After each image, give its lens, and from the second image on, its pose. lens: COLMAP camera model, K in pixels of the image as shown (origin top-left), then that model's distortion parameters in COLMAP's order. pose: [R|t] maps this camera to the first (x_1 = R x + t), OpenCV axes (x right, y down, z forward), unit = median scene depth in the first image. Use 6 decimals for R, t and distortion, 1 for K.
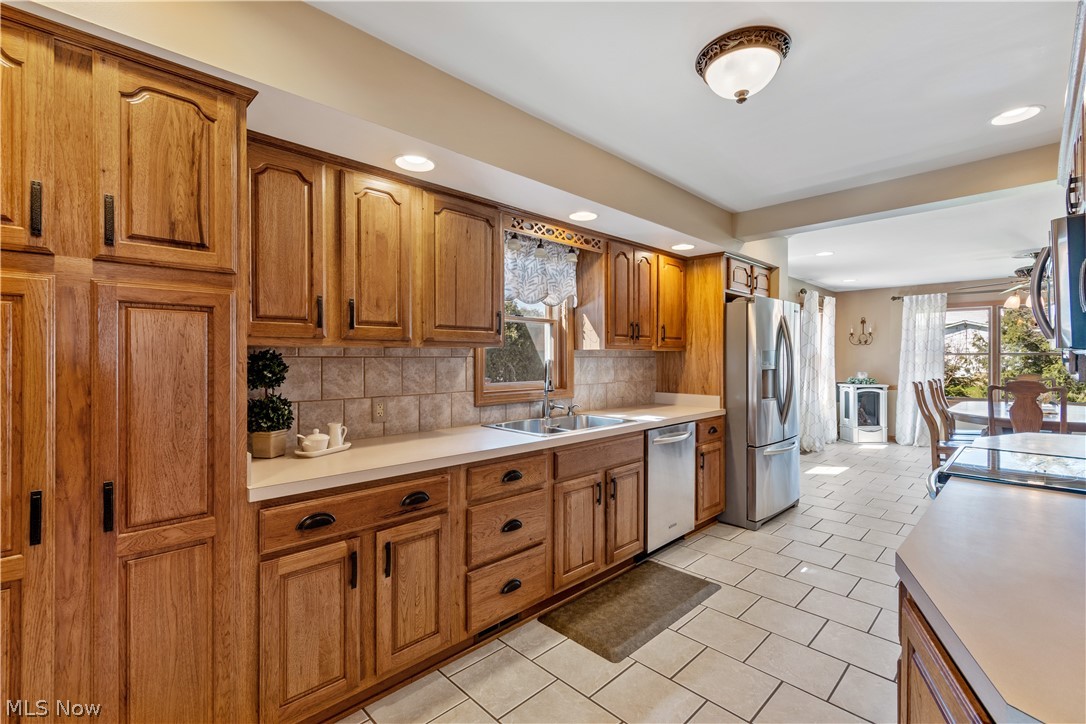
lens RADIAL K [[480.7, 0, 539.8], [0, 480.7, 358.9], [0, 0, 1]] dist [-0.000219, -0.001322]
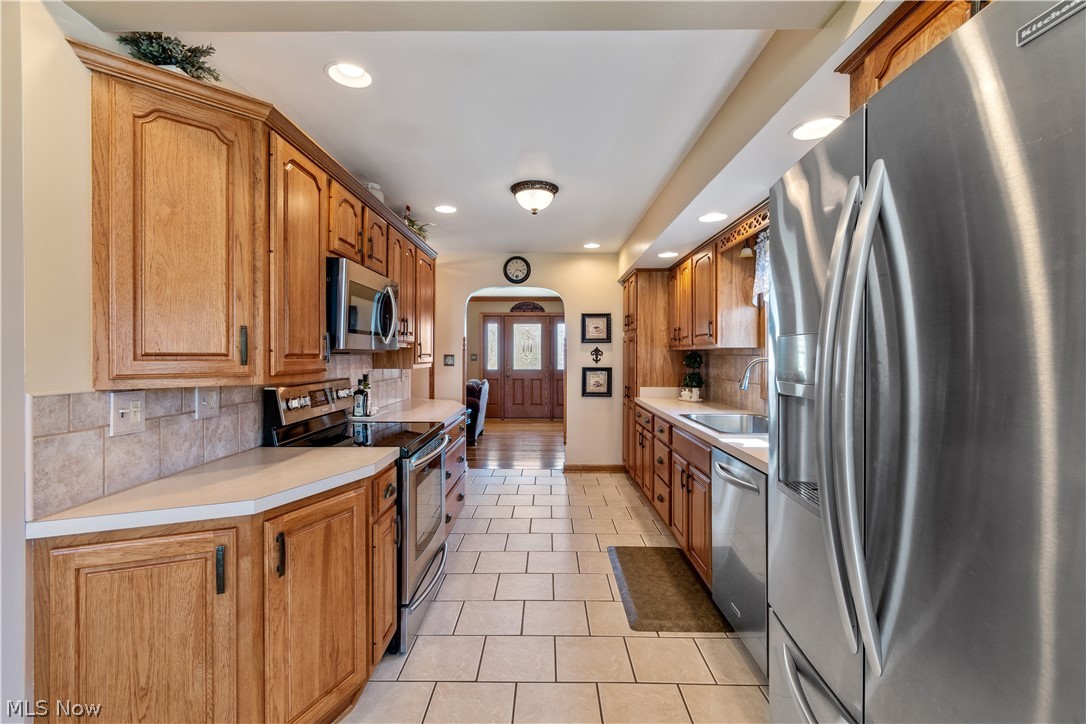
lens RADIAL K [[480.7, 0, 540.9], [0, 480.7, 352.2], [0, 0, 1]] dist [-0.000219, -0.001322]
pose [[-0.706956, 0.000840, -0.707257, 1.059788], [-0.004901, 0.999969, 0.006086, -0.014982], [0.707240, 0.007769, -0.706930, 1.446753]]
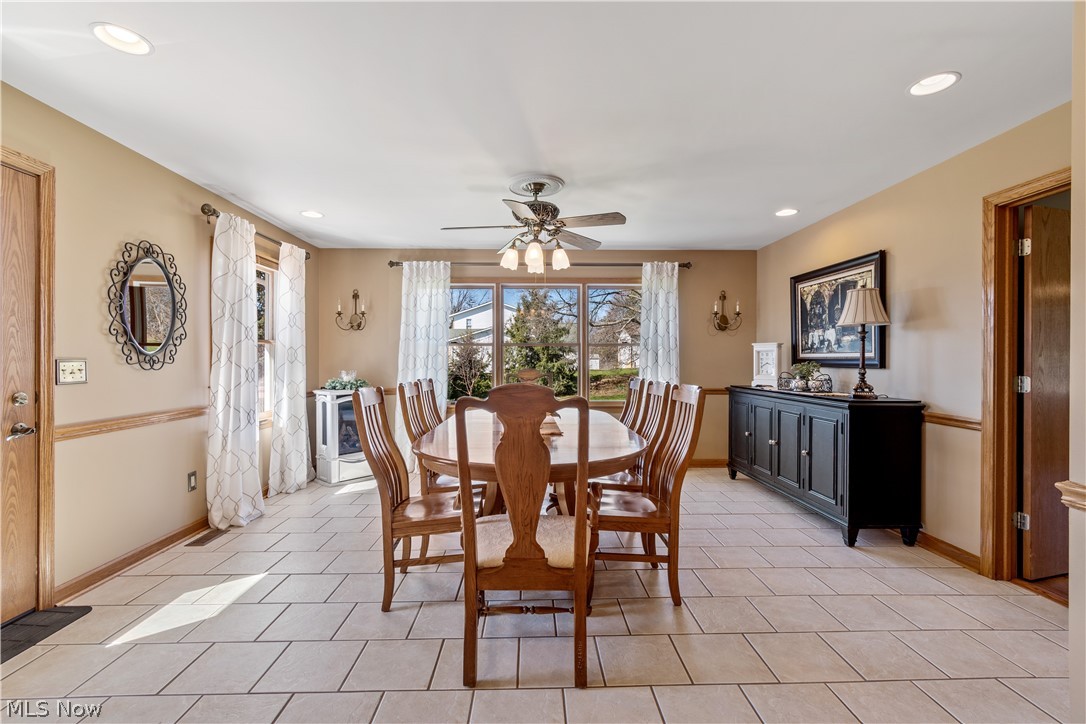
lens RADIAL K [[480.7, 0, 543.3], [0, 480.7, 360.2], [0, 0, 1]] dist [-0.000219, -0.001322]
pose [[0.680749, -0.003269, 0.732510, 1.039364], [0.000615, 0.999992, 0.003891, 0.030164], [-0.732517, -0.002198, 0.680746, 1.008526]]
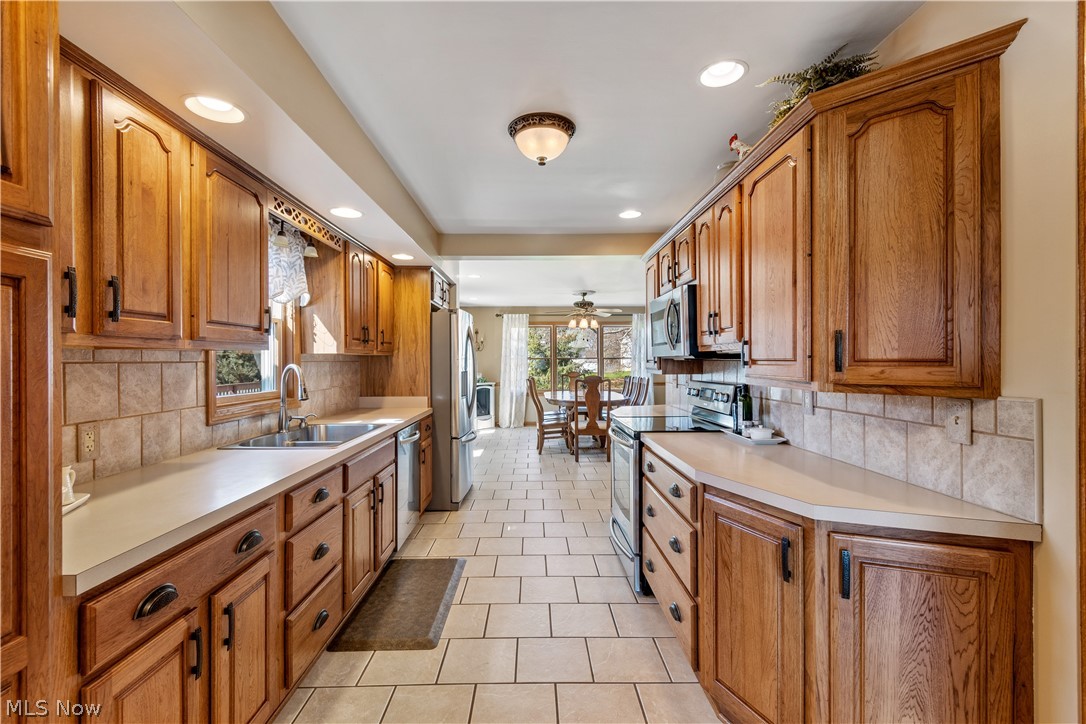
lens RADIAL K [[480.7, 0, 547.3], [0, 480.7, 361.8], [0, 0, 1]] dist [-0.000219, -0.001322]
pose [[0.679474, -0.004912, 0.733683, -0.332315], [0.007185, 0.999974, 0.000040, -0.000438], [-0.733664, 0.005245, 0.679492, 0.065917]]
